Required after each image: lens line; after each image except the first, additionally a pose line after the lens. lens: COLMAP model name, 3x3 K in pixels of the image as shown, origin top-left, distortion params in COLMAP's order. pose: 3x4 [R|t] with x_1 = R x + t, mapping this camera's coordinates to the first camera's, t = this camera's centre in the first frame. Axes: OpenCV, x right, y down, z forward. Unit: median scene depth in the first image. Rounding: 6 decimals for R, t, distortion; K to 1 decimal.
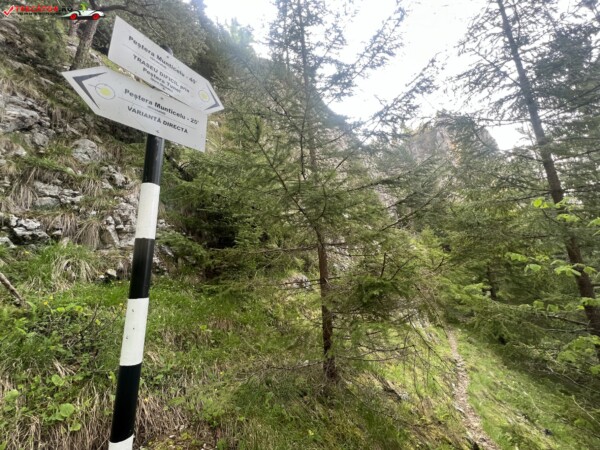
lens RADIAL K [[239.3, 0, 299.4], [0, 239.3, 225.0], [0, 0, 1]] dist [-0.001952, 0.000663]
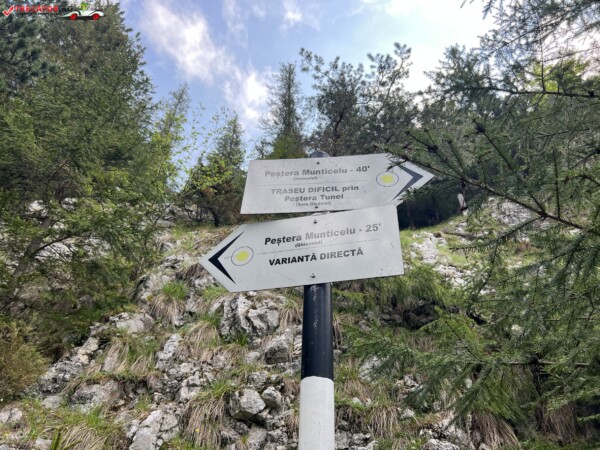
lens RADIAL K [[452.3, 0, 300.7], [0, 452.3, 226.5], [0, 0, 1]] dist [0.046139, -0.048276]
pose [[0.501888, -0.526597, -0.686152, 0.061122], [0.131549, 0.830545, -0.541192, 0.025997], [0.854870, 0.181355, 0.486114, 0.180942]]
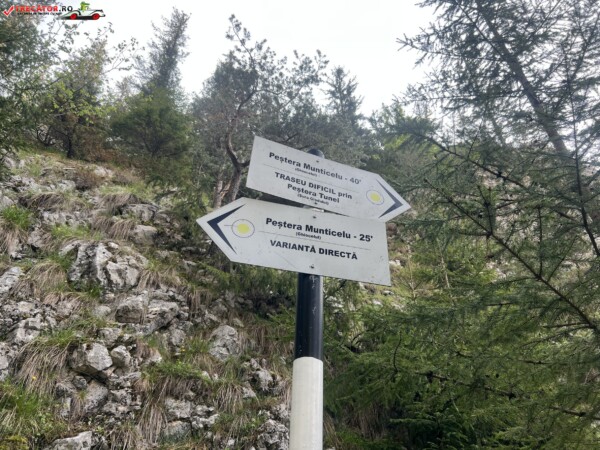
lens RADIAL K [[452.3, 0, 300.4], [0, 452.3, 228.2], [0, 0, 1]] dist [0.046139, -0.048276]
pose [[0.833896, -0.298033, -0.464536, -0.027323], [0.054833, 0.882243, -0.467591, 0.018245], [0.549191, 0.364451, 0.752041, 0.042724]]
